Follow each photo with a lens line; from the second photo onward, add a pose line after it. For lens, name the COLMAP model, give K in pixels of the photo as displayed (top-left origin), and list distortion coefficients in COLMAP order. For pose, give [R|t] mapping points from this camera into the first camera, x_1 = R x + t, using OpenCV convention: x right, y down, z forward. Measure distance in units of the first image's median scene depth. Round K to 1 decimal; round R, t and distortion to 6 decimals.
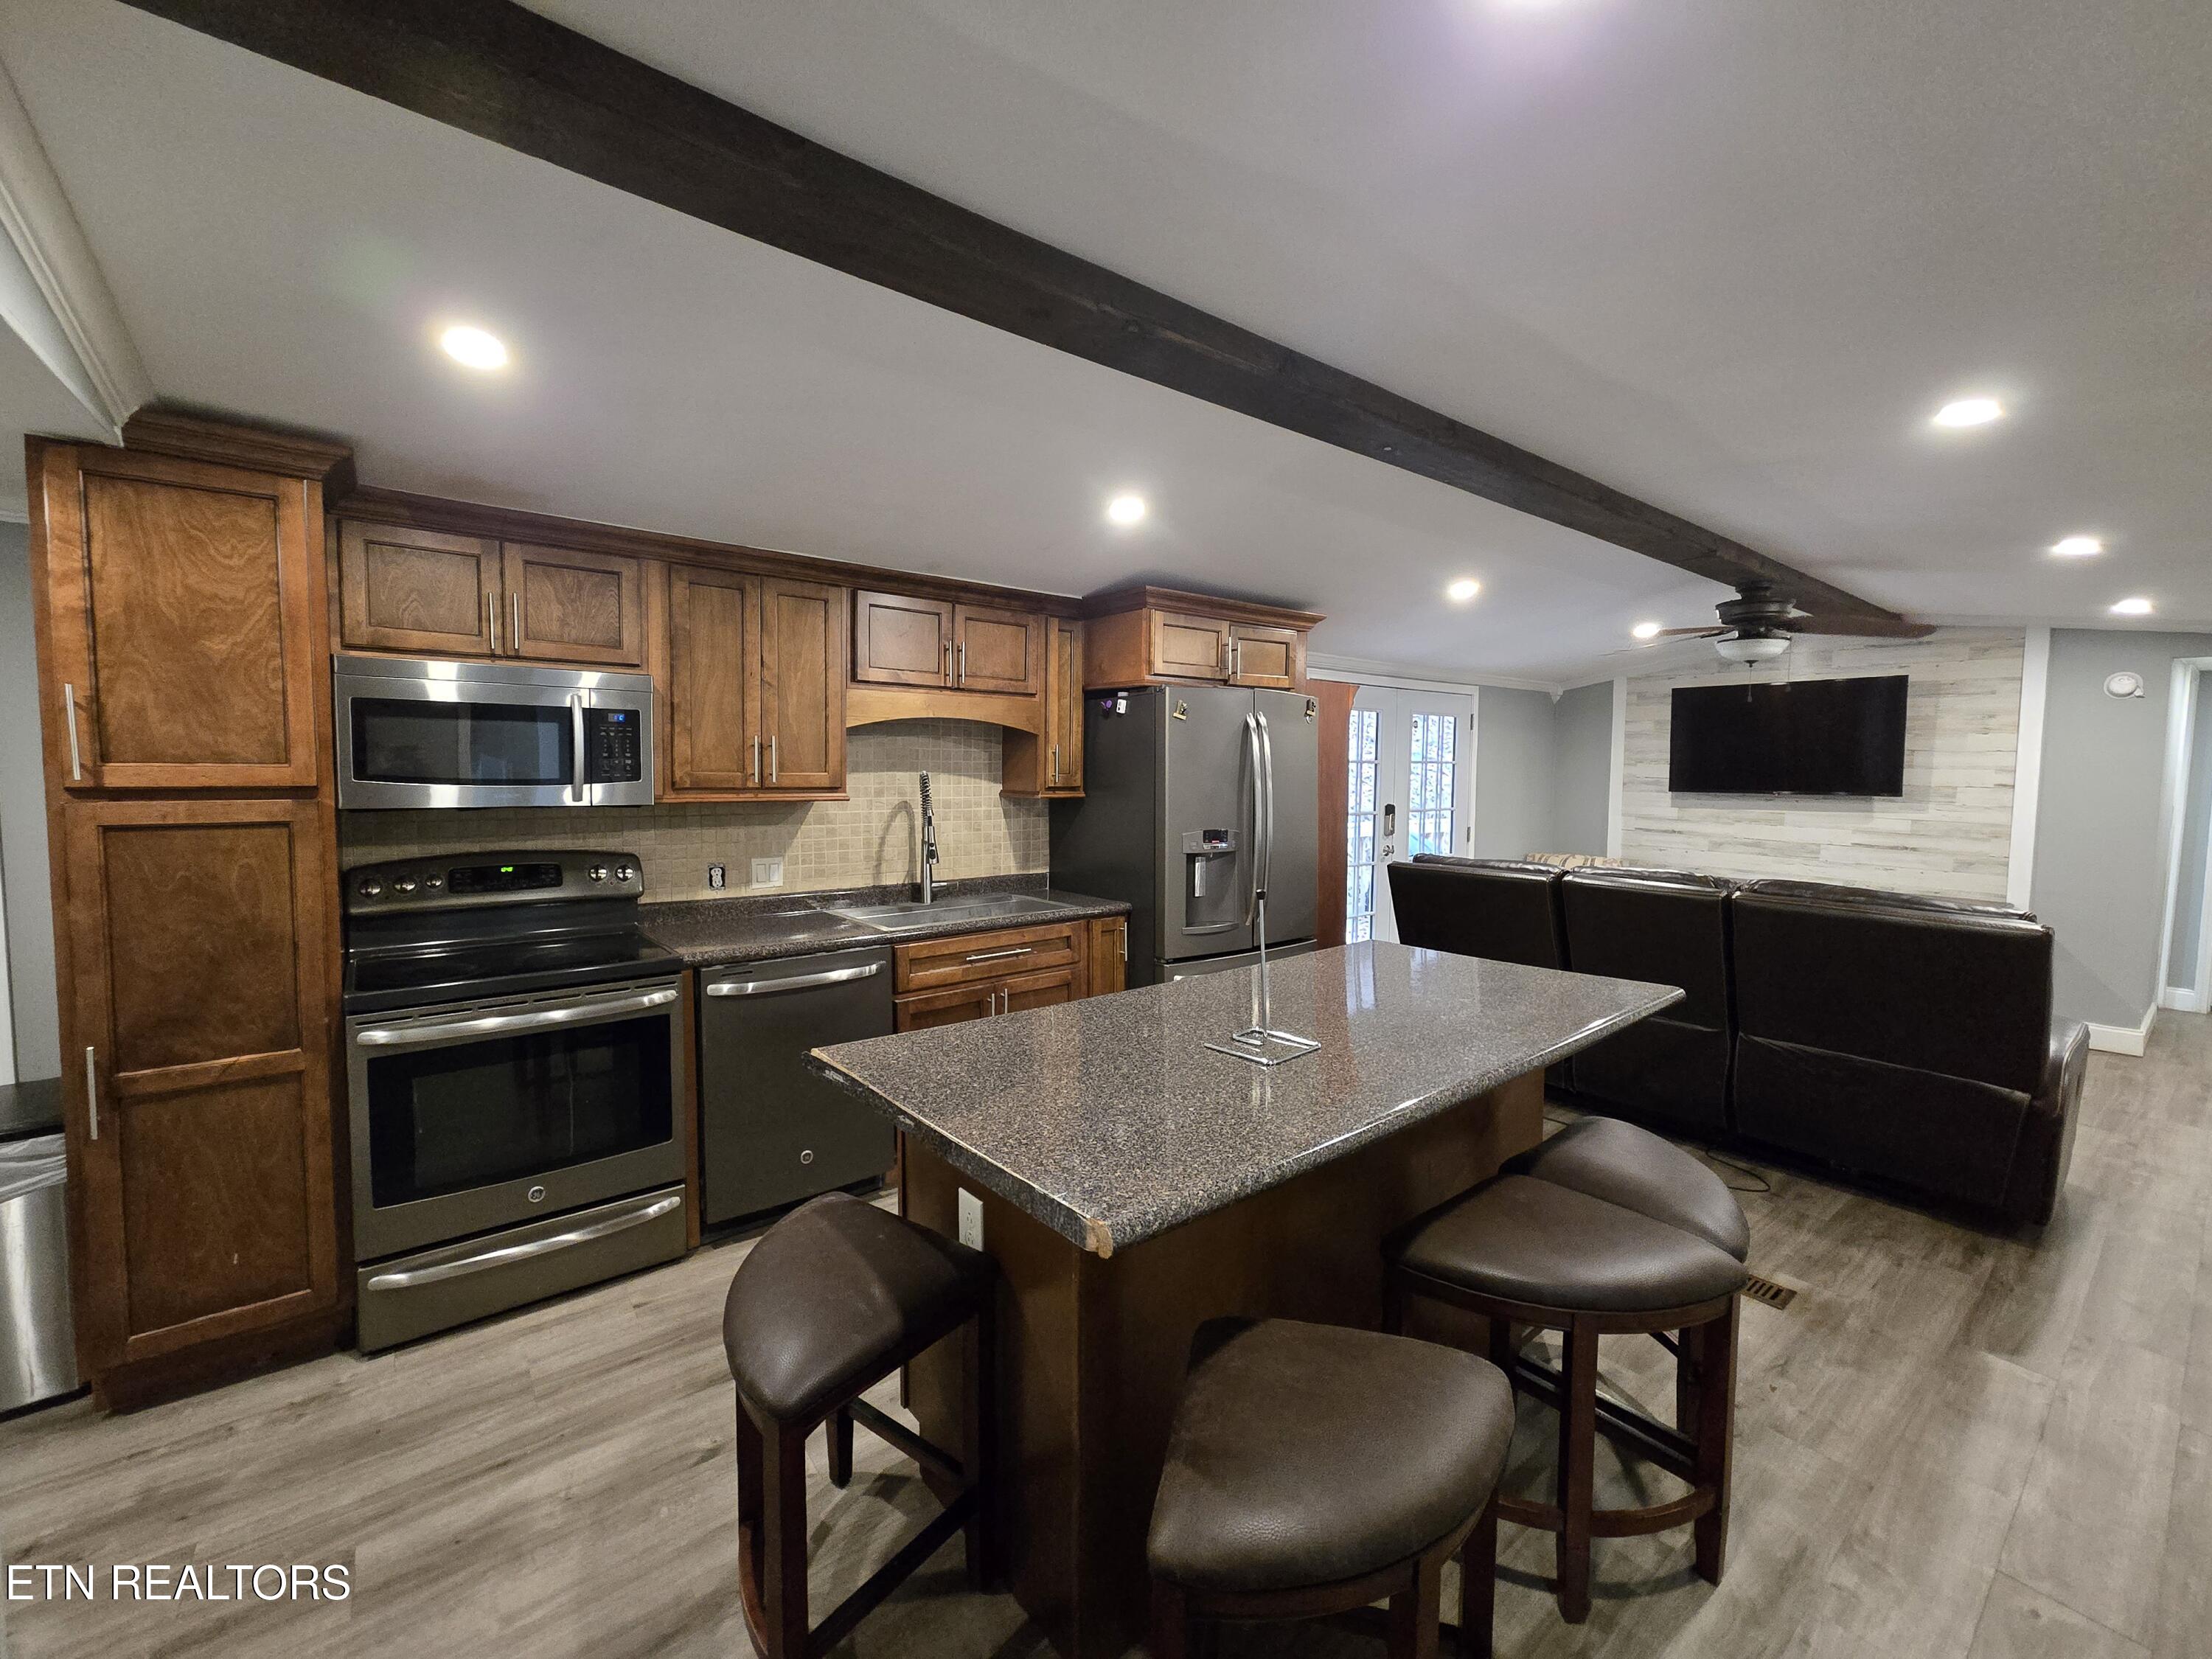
lens RADIAL K [[907.8, 0, 1097.4], [0, 907.8, 822.1], [0, 0, 1]] dist [-0.000174, 0.000994]
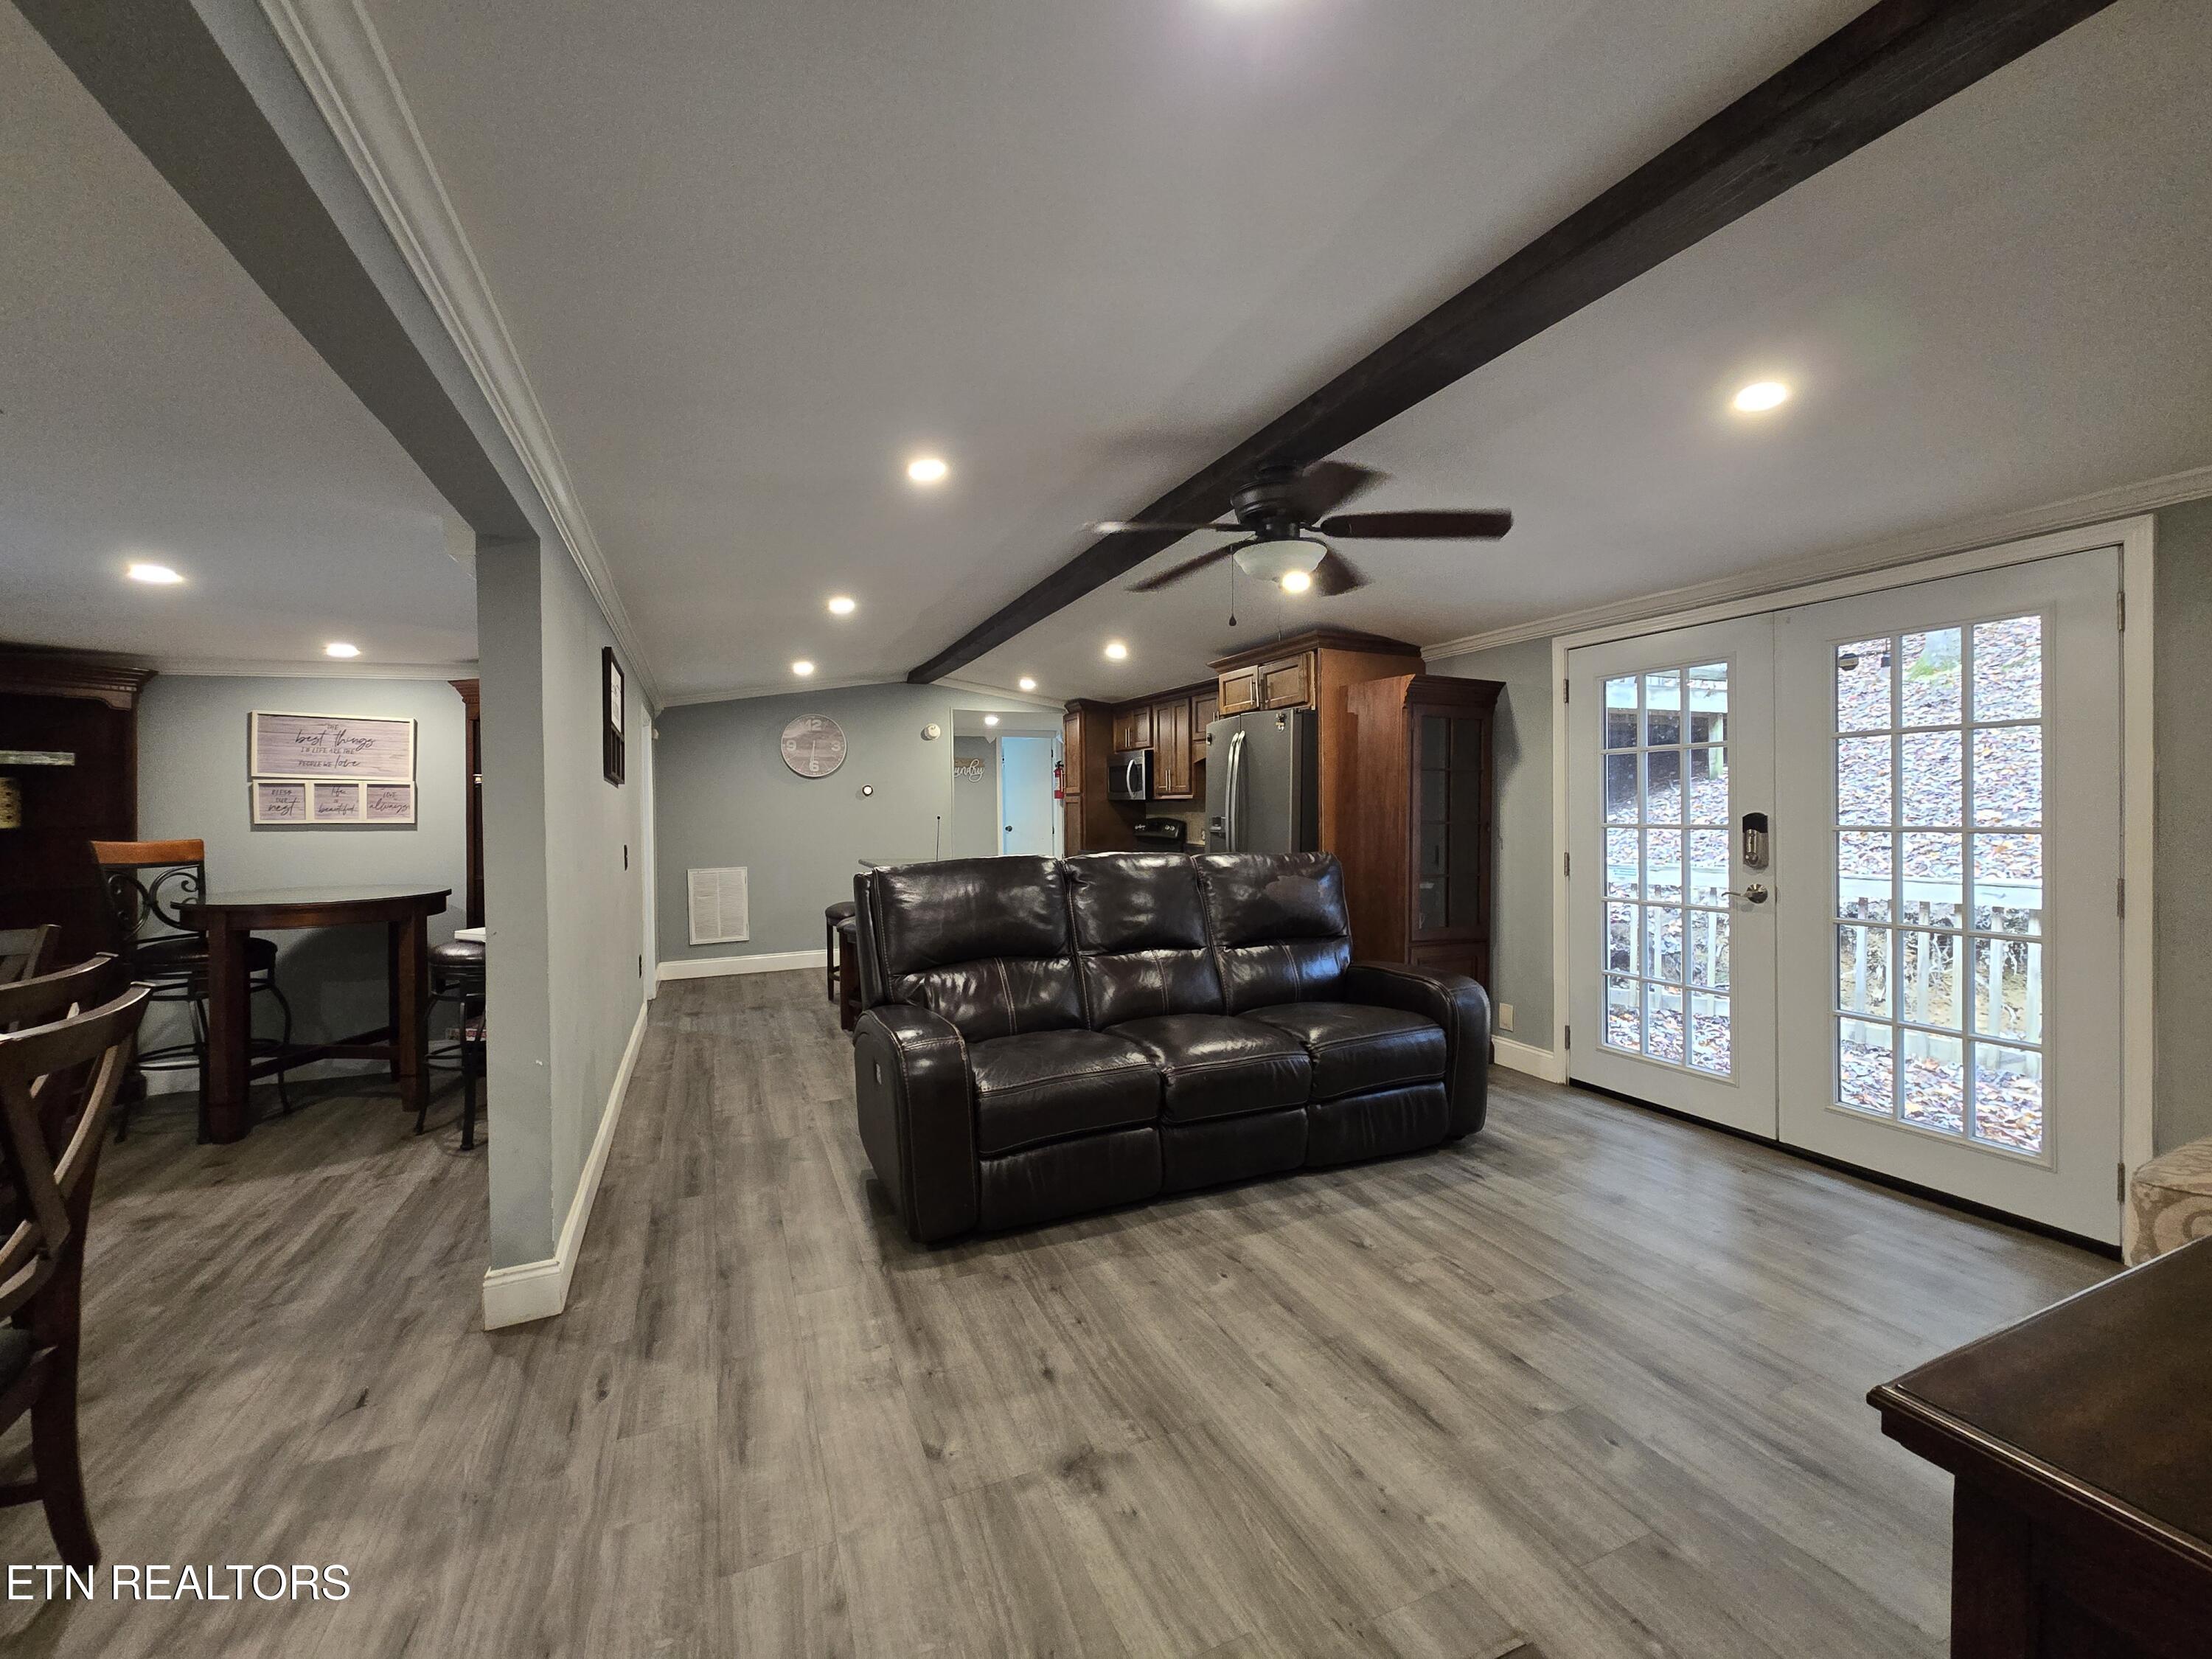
lens RADIAL K [[907.8, 0, 1103.7], [0, 907.8, 818.7], [0, 0, 1]] dist [-0.000174, 0.000994]
pose [[-0.252540, 0.005137, -0.967573, 1.356865], [-0.055364, 0.998271, 0.019750, -0.006161], [0.966001, 0.058556, -0.251819, 1.017202]]
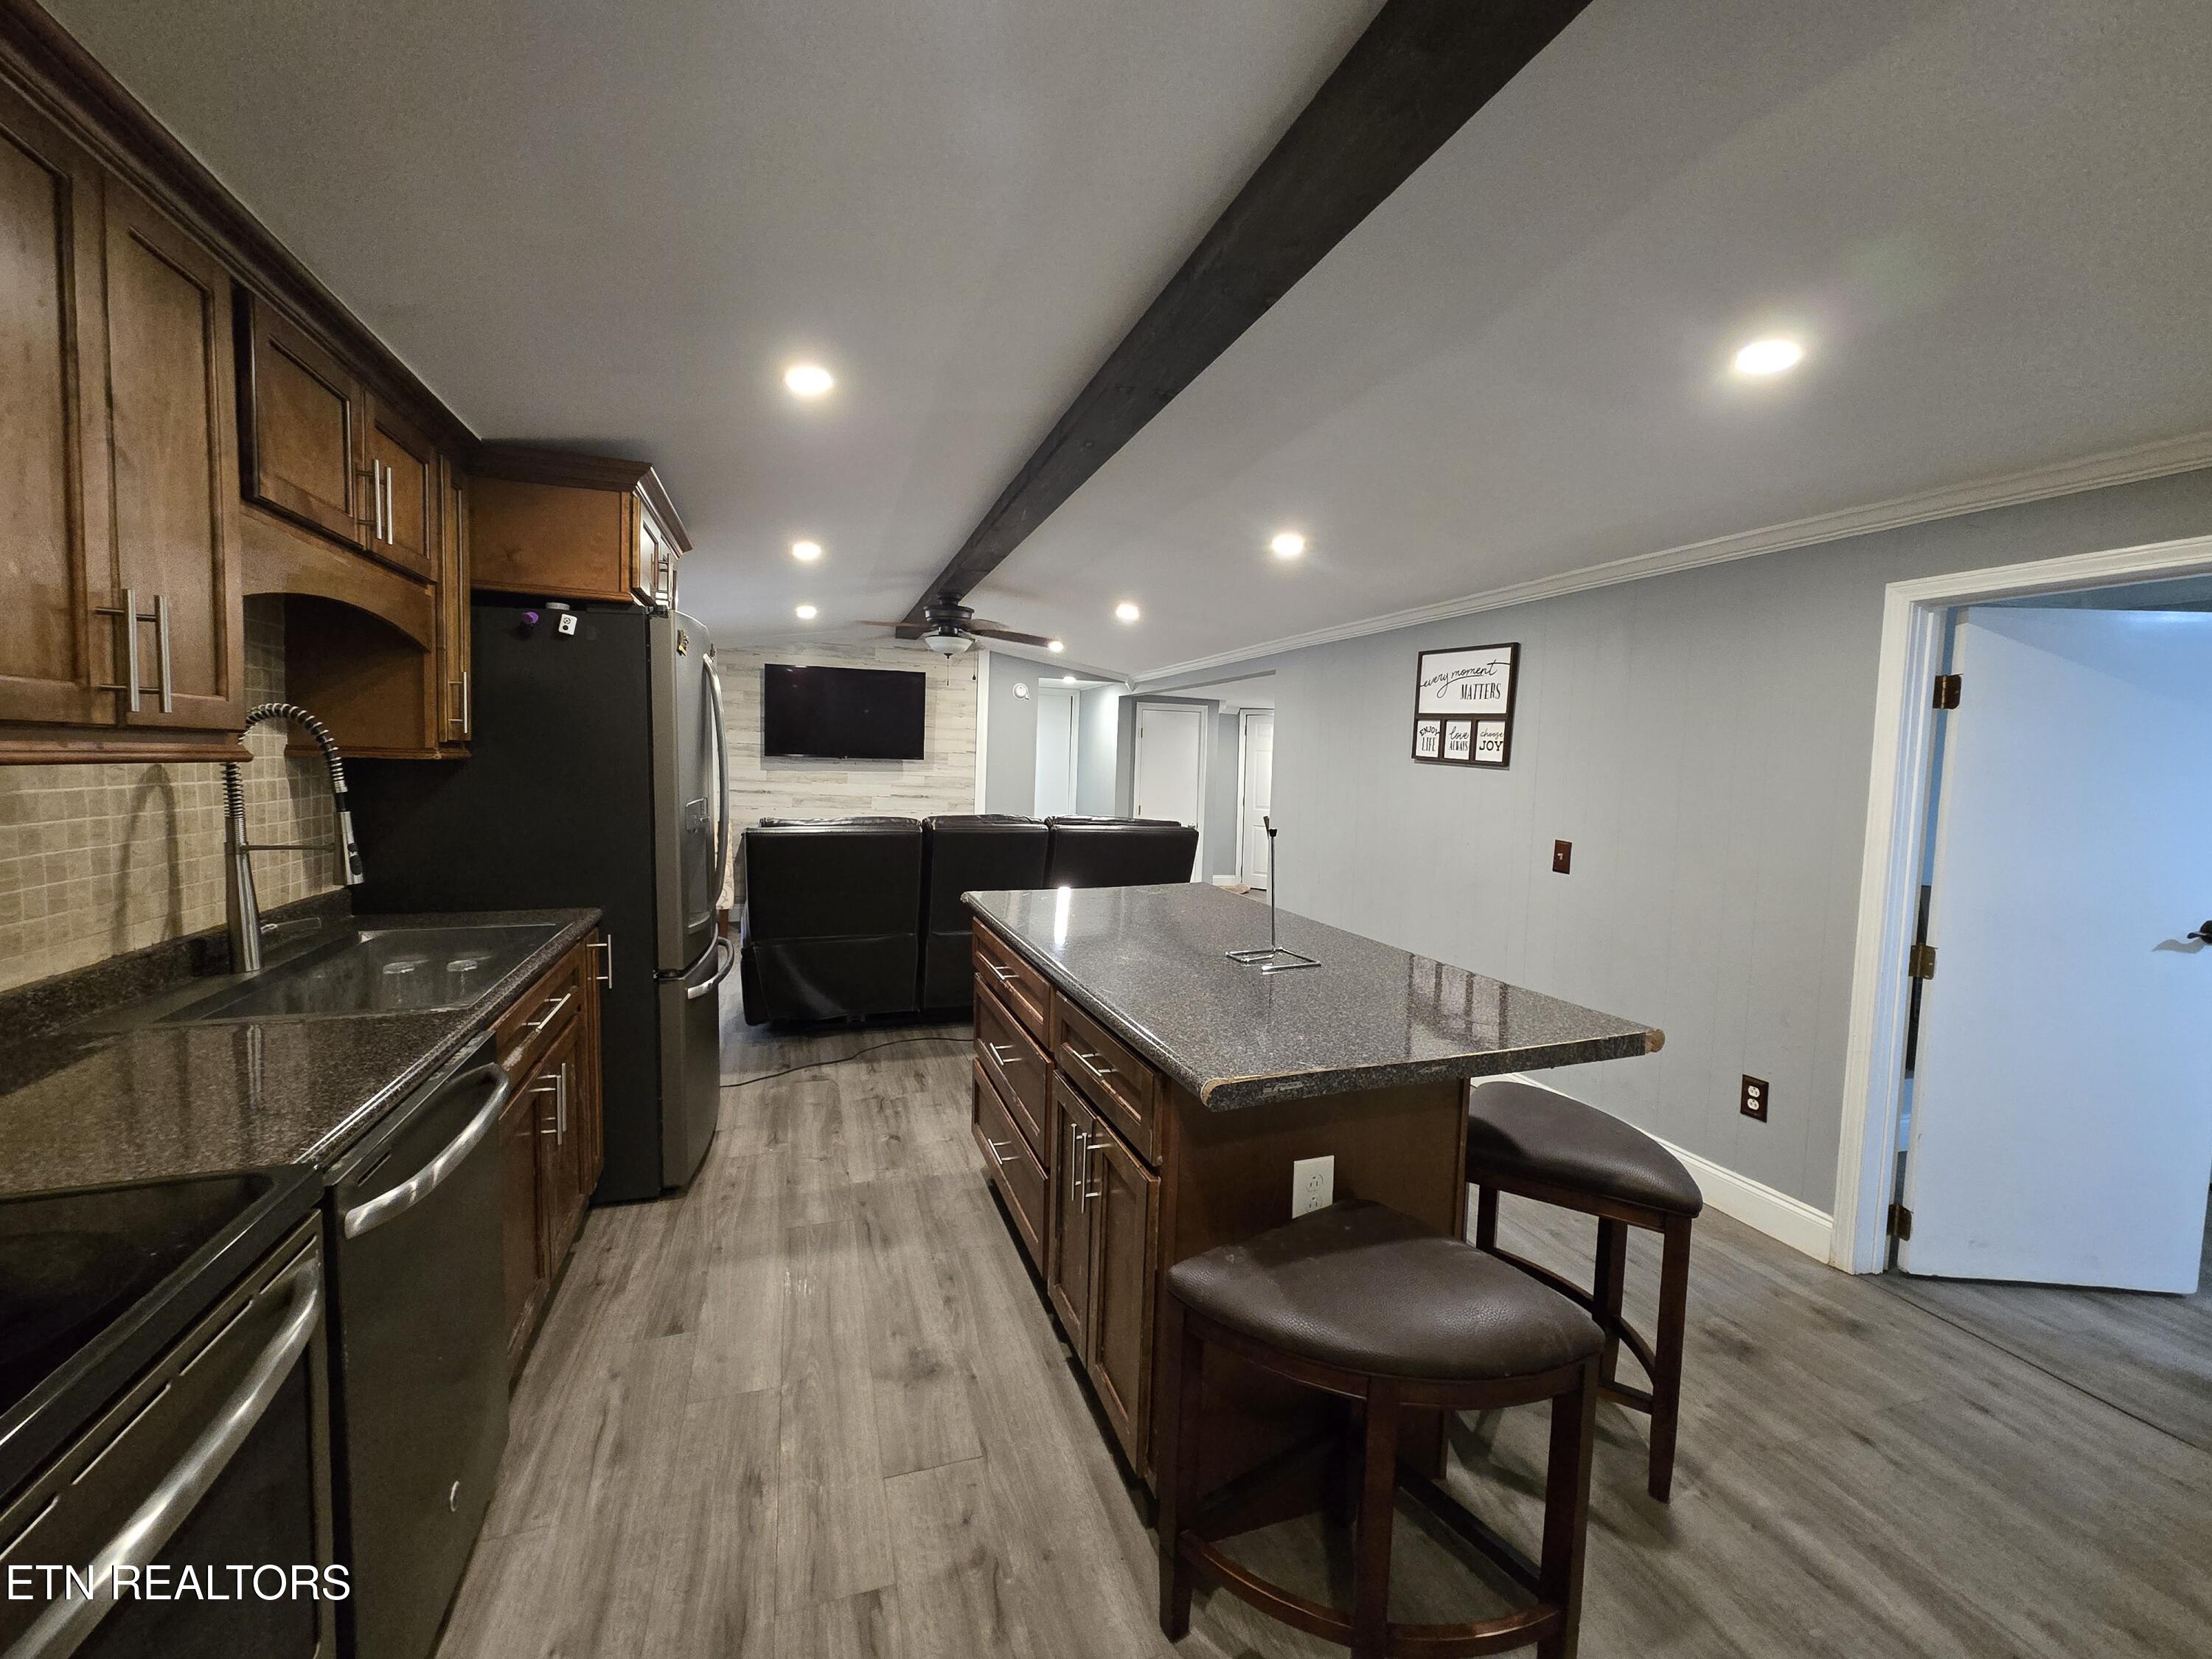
lens RADIAL K [[907.8, 0, 1099.3], [0, 907.8, 818.9], [0, 0, 1]] dist [-0.000174, 0.000994]
pose [[0.340175, -0.062296, 0.938296, -0.426910], [0.034014, 0.997965, 0.053926, -0.003697], [-0.939747, 0.013571, 0.341602, 0.342524]]
